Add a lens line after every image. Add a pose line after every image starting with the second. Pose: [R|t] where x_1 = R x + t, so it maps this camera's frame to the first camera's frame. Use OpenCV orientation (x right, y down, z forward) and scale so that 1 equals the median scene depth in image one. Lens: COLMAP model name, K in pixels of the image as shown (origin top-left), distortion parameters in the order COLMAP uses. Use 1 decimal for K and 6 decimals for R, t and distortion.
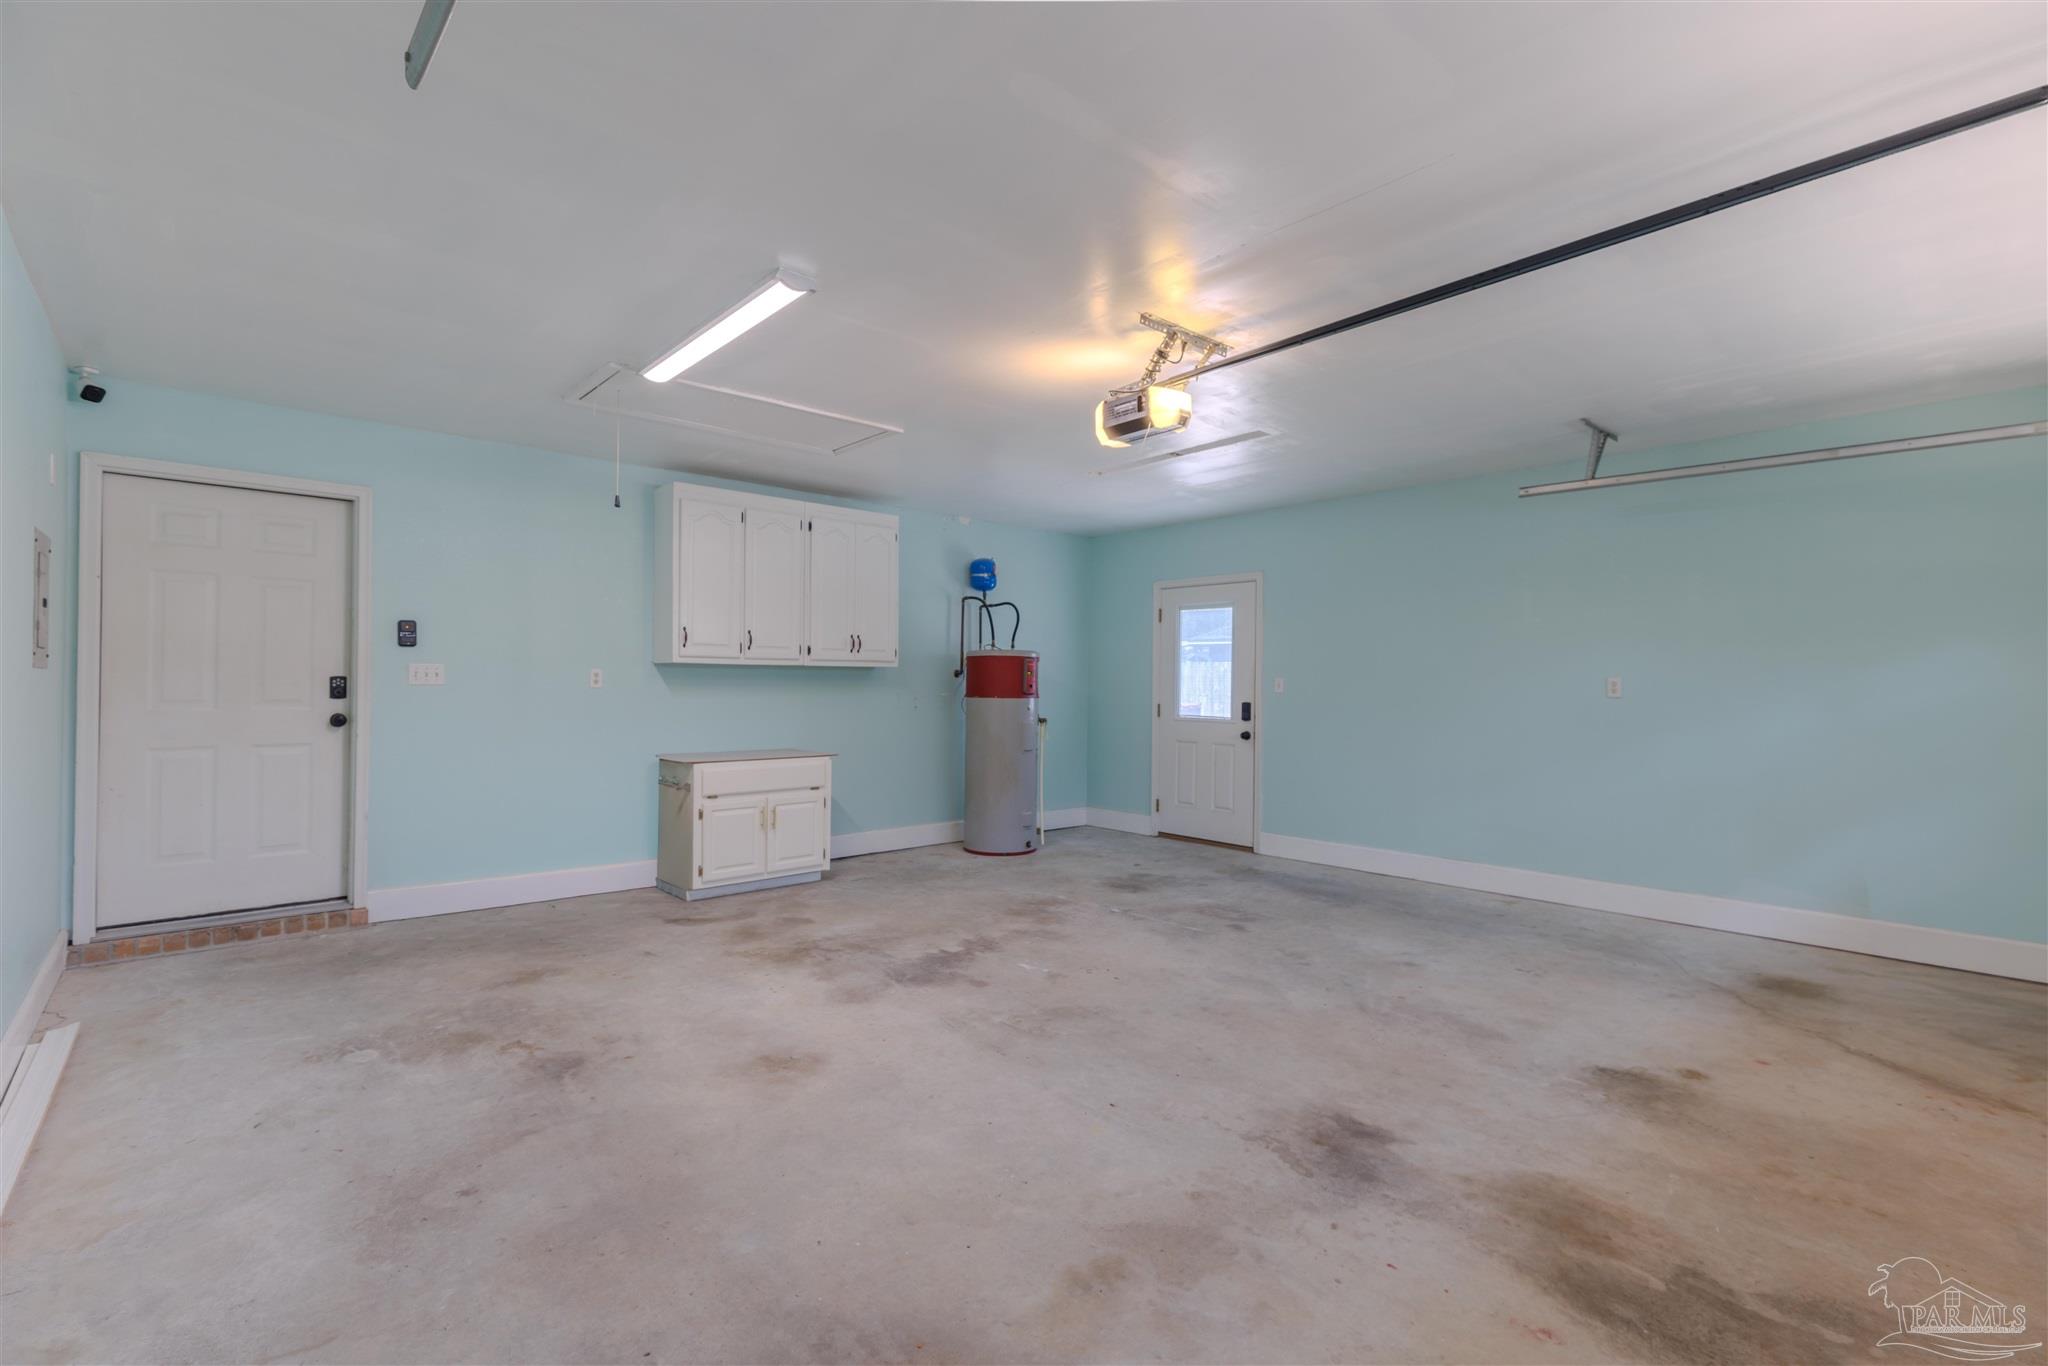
lens RADIAL K [[914.5, 0, 1018.5], [0, 914.5, 678.4], [0, 0, 1]] dist [0.004229, -0.000266]
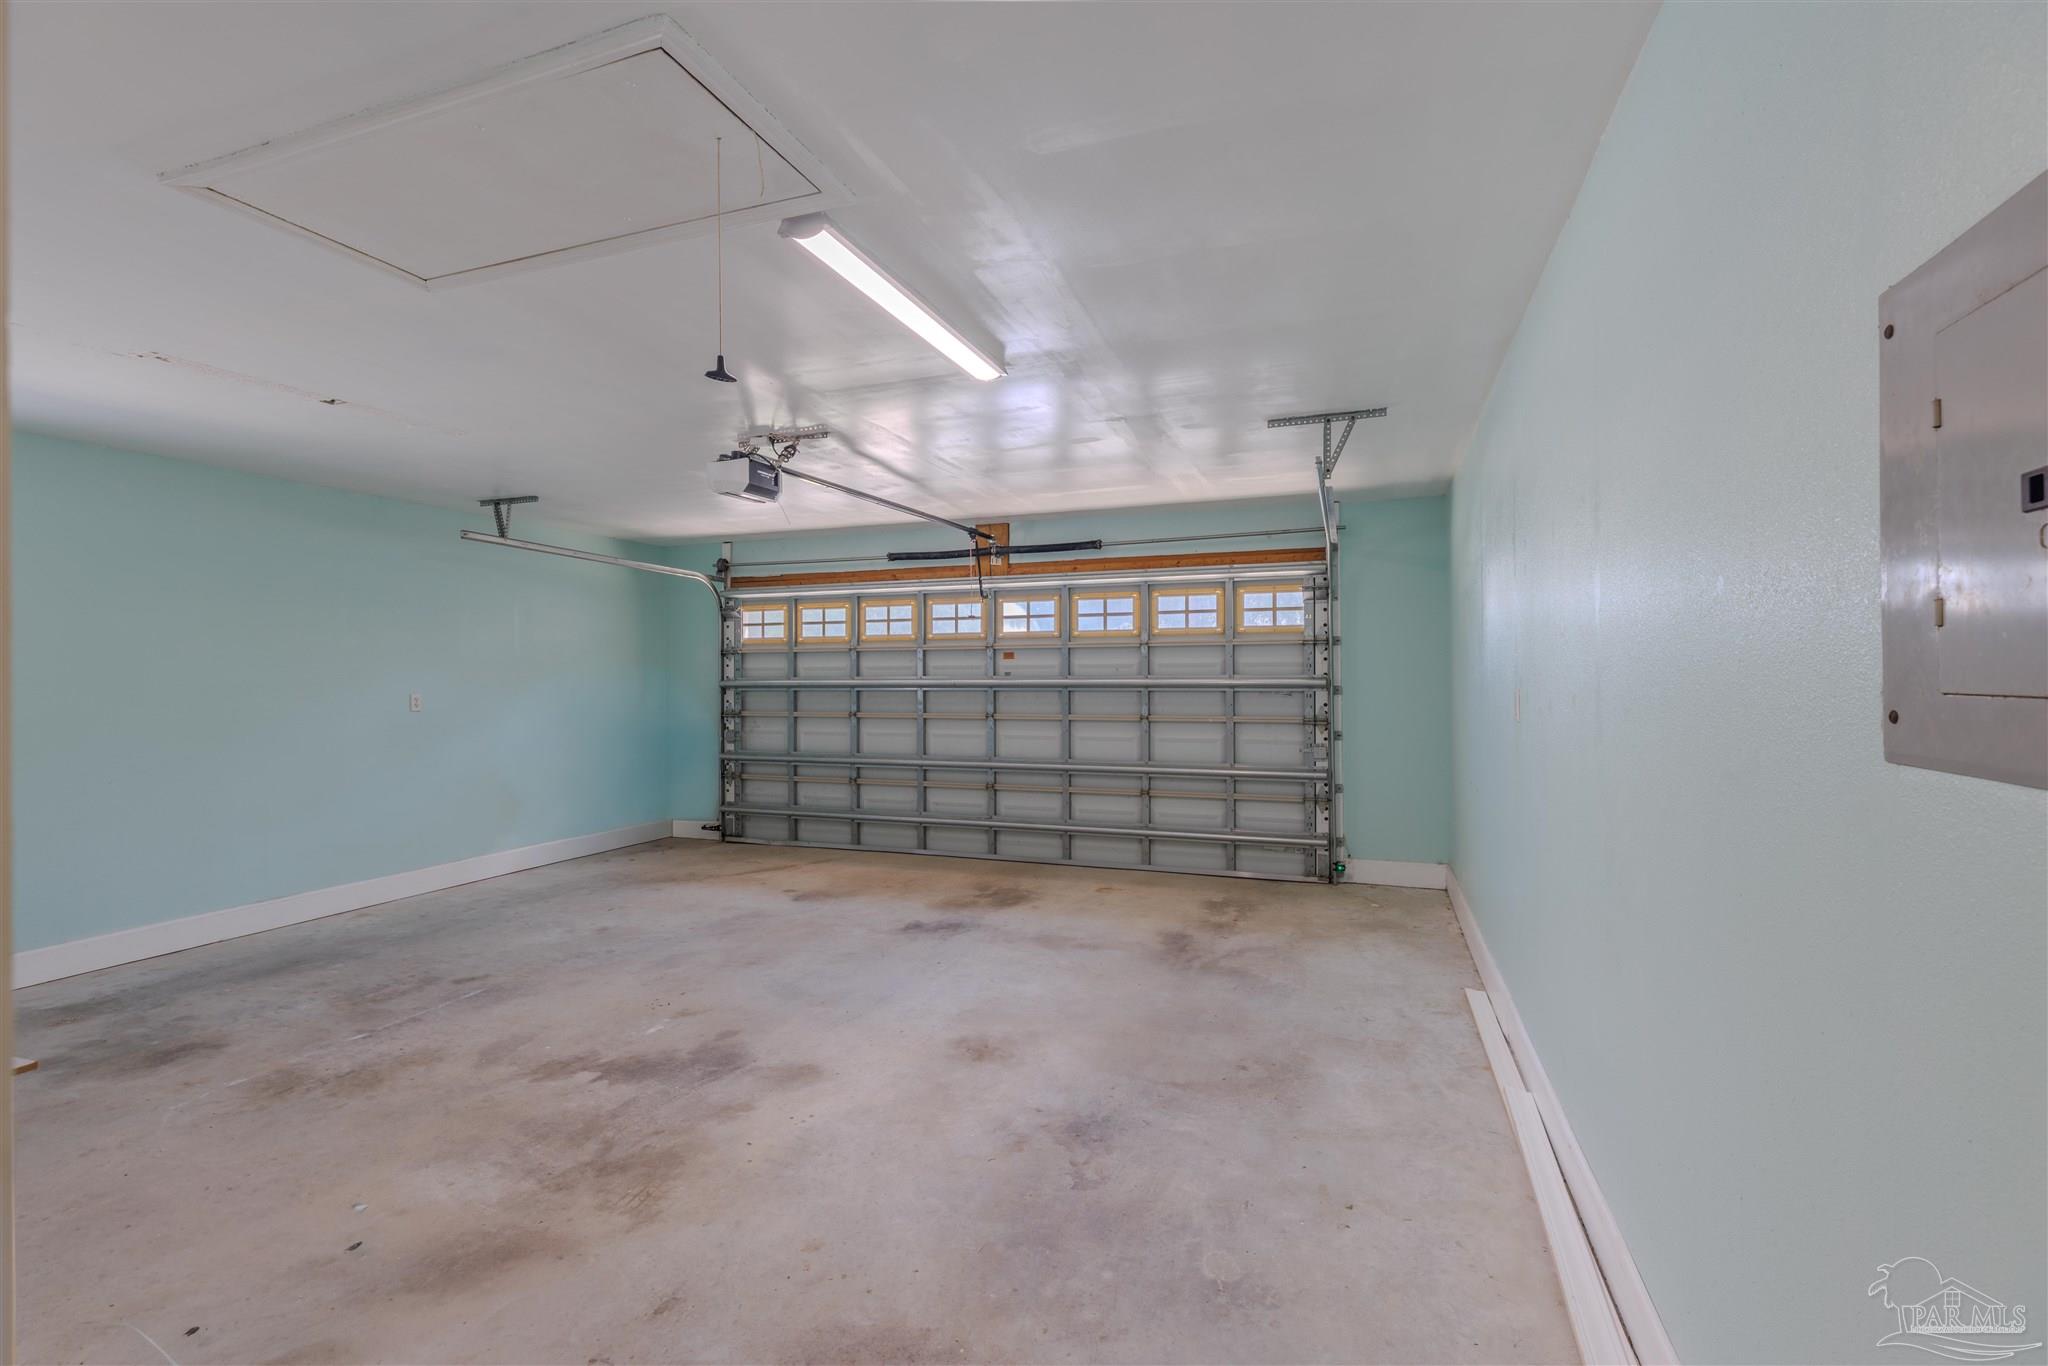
lens RADIAL K [[914.5, 0, 1020.5], [0, 914.5, 681.3], [0, 0, 1]] dist [0.004229, -0.000266]
pose [[-0.463662, -0.006046, 0.885991, -1.051805], [-0.000092, 0.999977, 0.006776, -0.035925], [-0.886012, 0.003060, -0.463652, 1.213711]]
